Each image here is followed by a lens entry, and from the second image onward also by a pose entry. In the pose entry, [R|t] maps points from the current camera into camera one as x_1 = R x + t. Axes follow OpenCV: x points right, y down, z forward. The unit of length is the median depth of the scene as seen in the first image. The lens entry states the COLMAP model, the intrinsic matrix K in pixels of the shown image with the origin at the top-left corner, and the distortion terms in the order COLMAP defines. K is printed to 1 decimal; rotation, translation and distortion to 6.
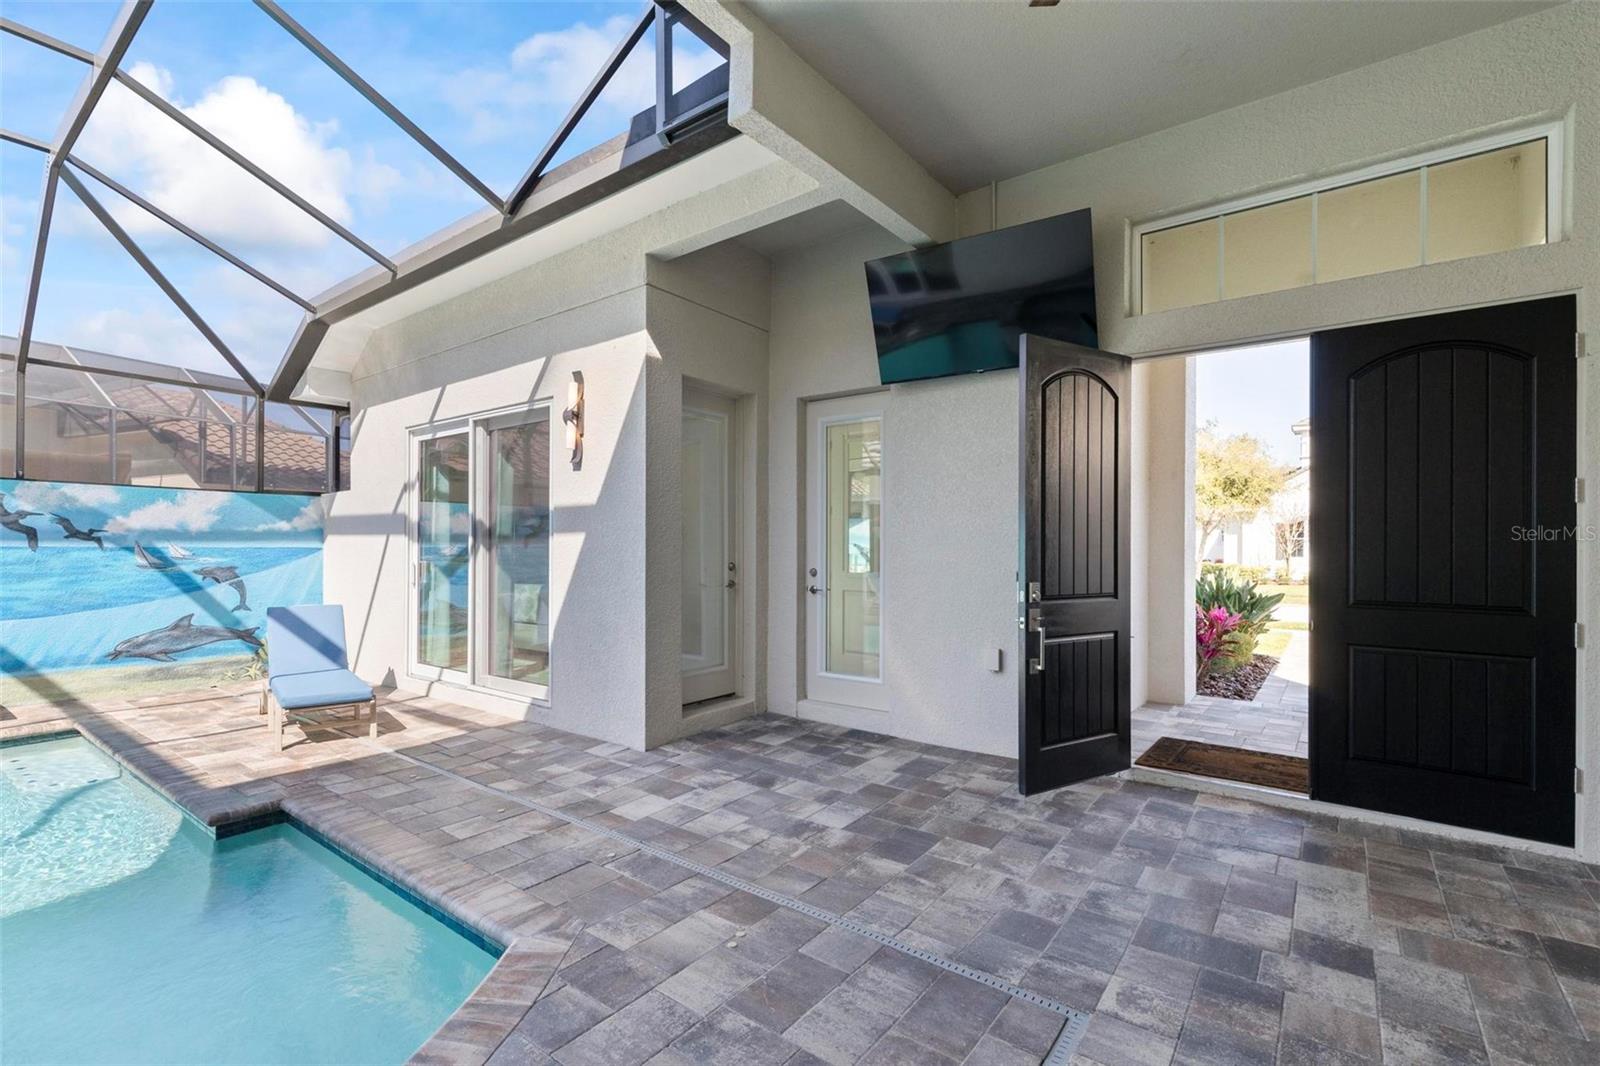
lens RADIAL K [[716.9, 0, 807.0], [0, 716.9, 563.1], [0, 0, 1]] dist [0.009157, -0.000558]
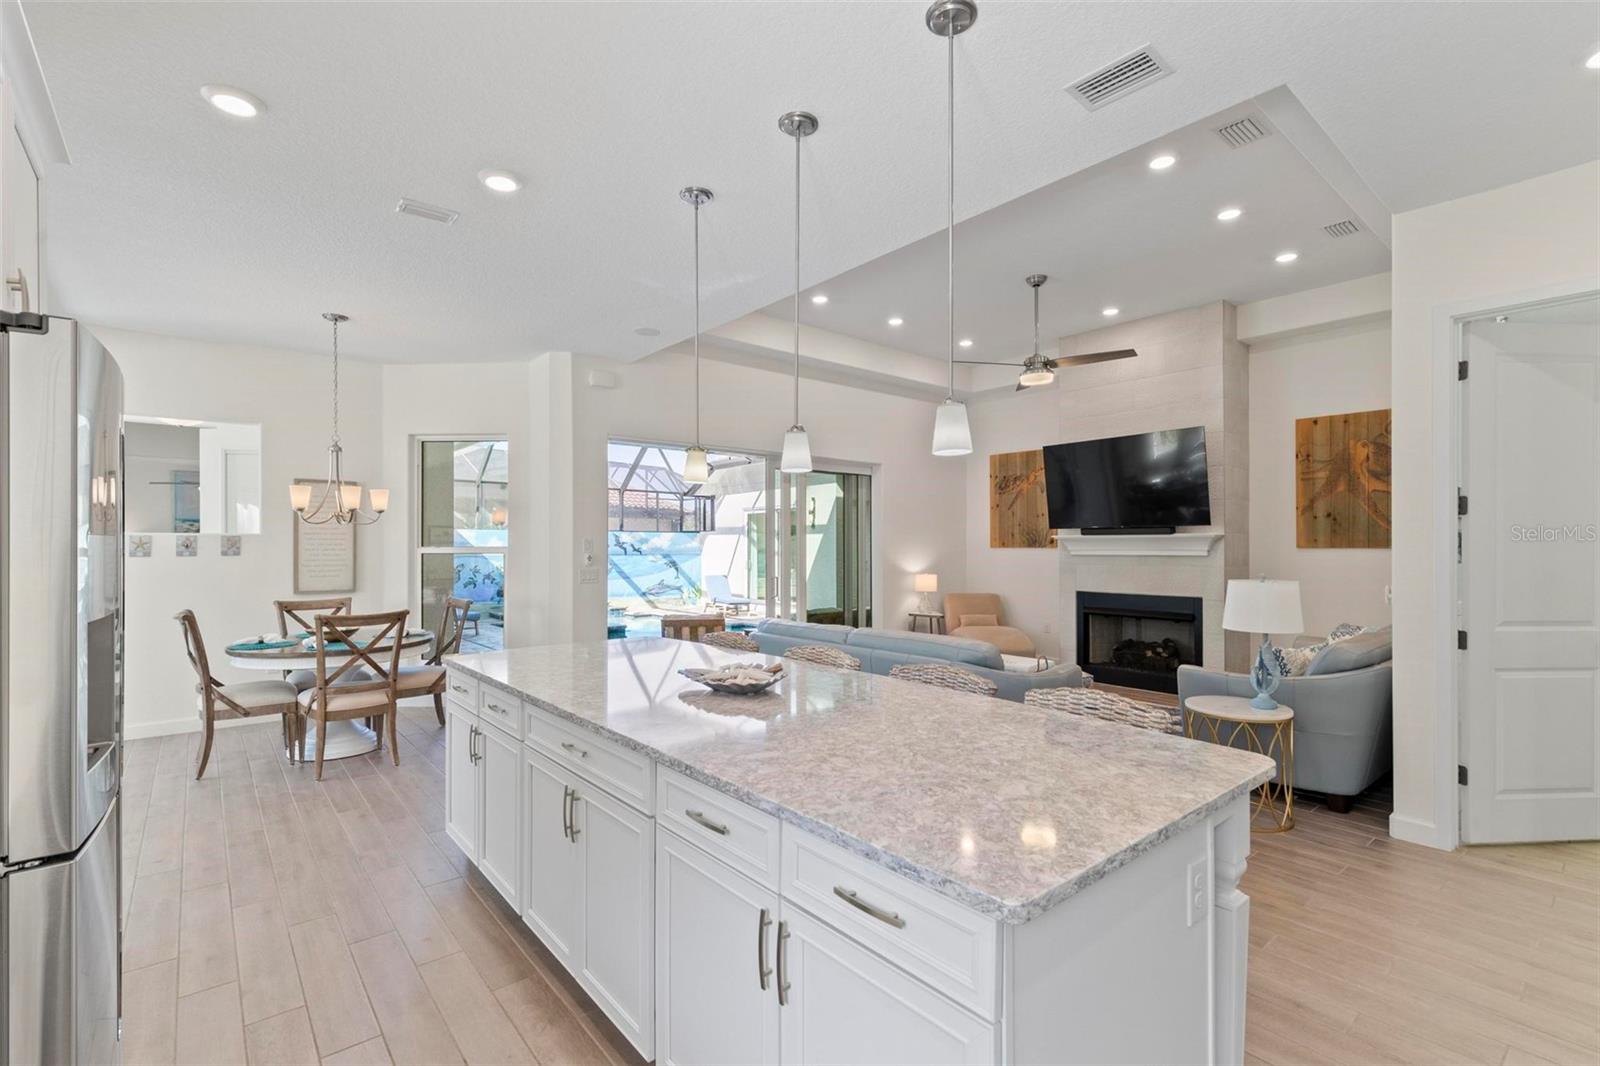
lens RADIAL K [[716.9, 0, 788.4], [0, 716.9, 541.5], [0, 0, 1]] dist [0.009157, -0.000558]
pose [[0.970476, -0.013931, -0.240793, 0.304310], [0.013231, 0.999902, -0.004525, -0.066988], [0.240833, 0.001206, 0.970566, -1.955535]]
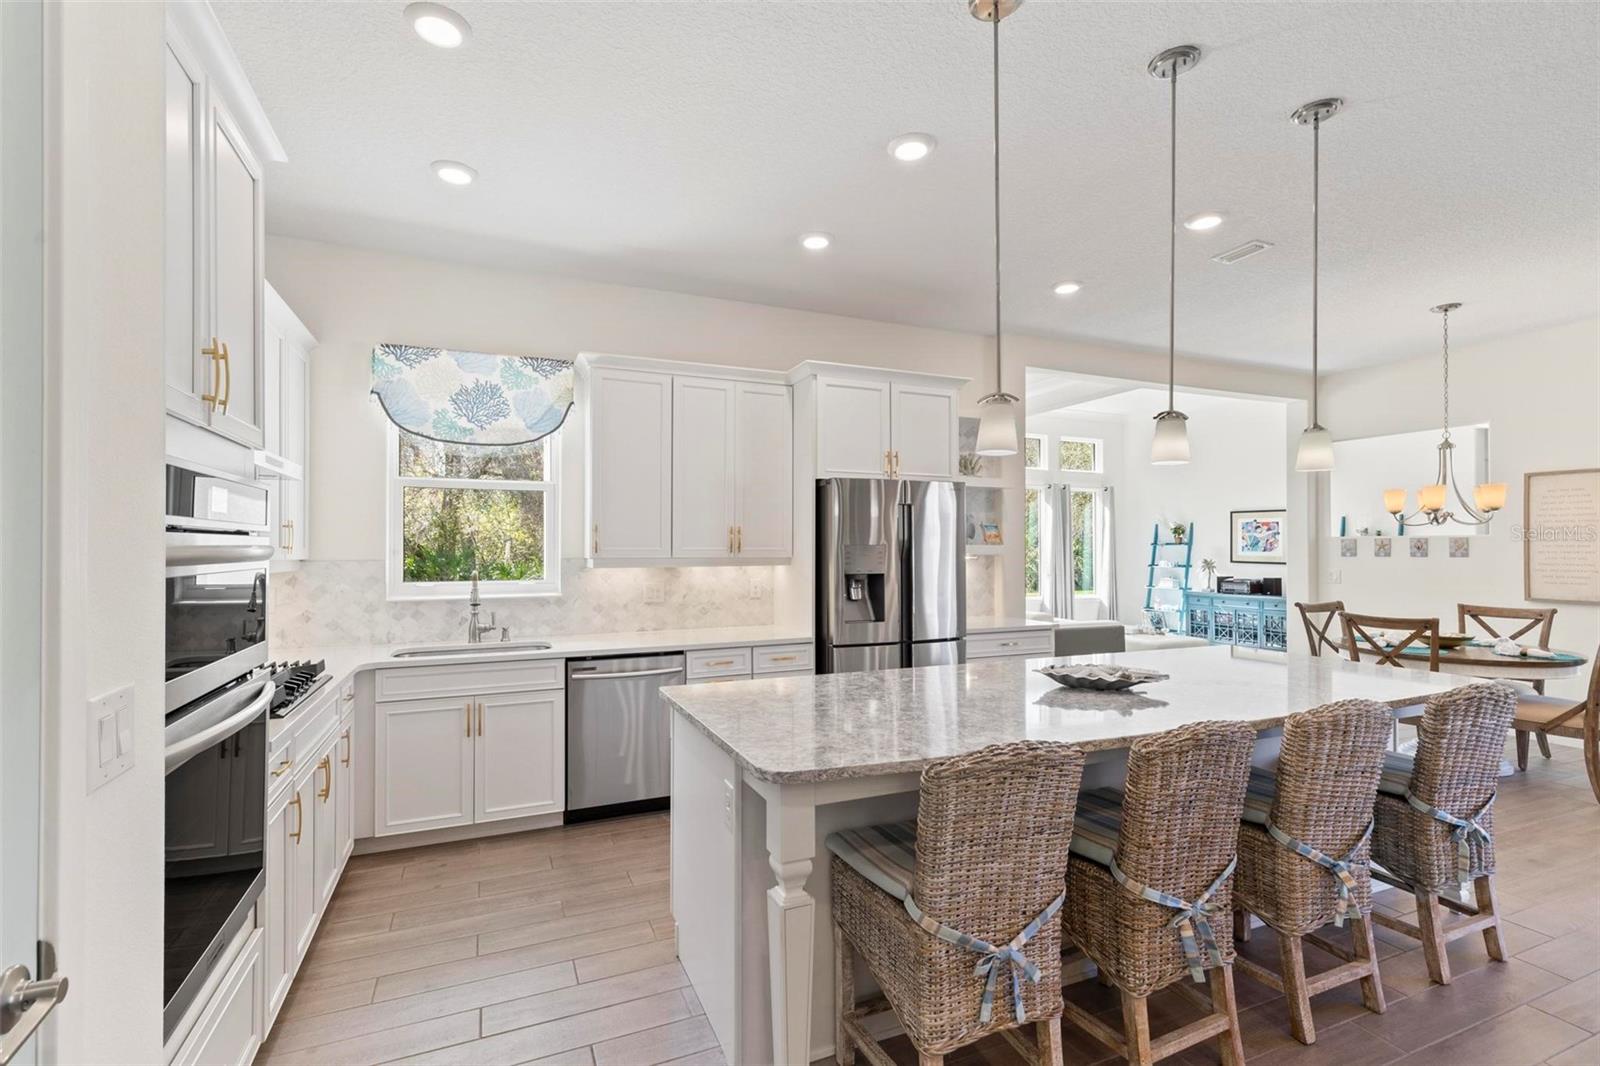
lens RADIAL K [[716.9, 0, 787.8], [0, 716.9, 540.8], [0, 0, 1]] dist [0.009157, -0.000558]
pose [[-0.513764, -0.020323, -0.857691, 0.686024], [-0.002237, 0.999748, -0.022349, -0.060118], [0.857929, -0.009564, -0.513680, -1.439903]]
